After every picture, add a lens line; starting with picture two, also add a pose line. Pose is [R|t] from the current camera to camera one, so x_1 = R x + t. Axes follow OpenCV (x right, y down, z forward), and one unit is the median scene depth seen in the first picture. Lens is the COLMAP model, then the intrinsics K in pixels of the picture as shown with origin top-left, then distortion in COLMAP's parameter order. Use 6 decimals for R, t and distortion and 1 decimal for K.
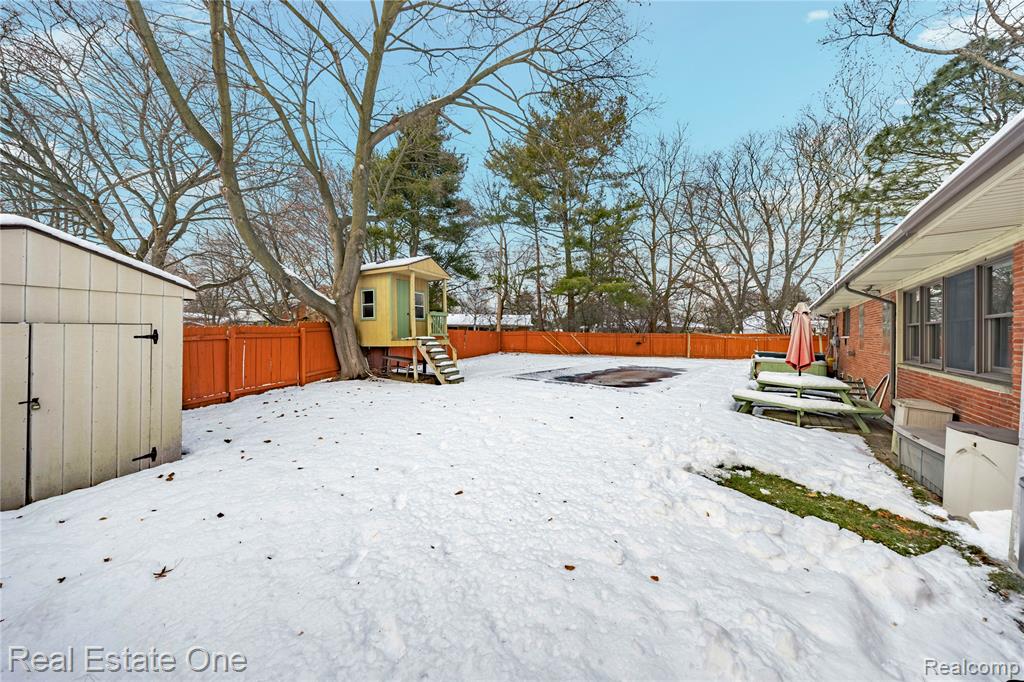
lens RADIAL K [[332.2, 0, 505.4], [0, 332.2, 333.6], [0, 0, 1]] dist [0.000275, -0.000016]
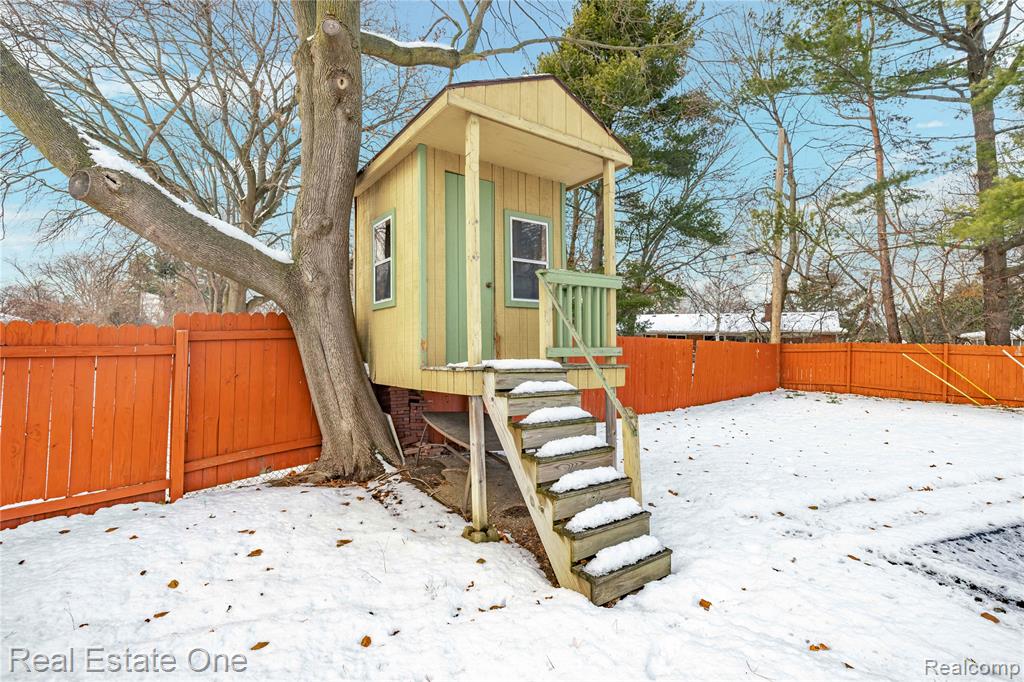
lens RADIAL K [[463.3, 0, 512.0], [0, 463.3, 341.0], [0, 0, 1]] dist [0.000210, -0.000084]
pose [[0.873361, -0.001200, -0.487072, -0.027024], [-0.005488, 0.999909, -0.012305, -0.000419], [0.487043, 0.013420, 0.873275, 0.275967]]
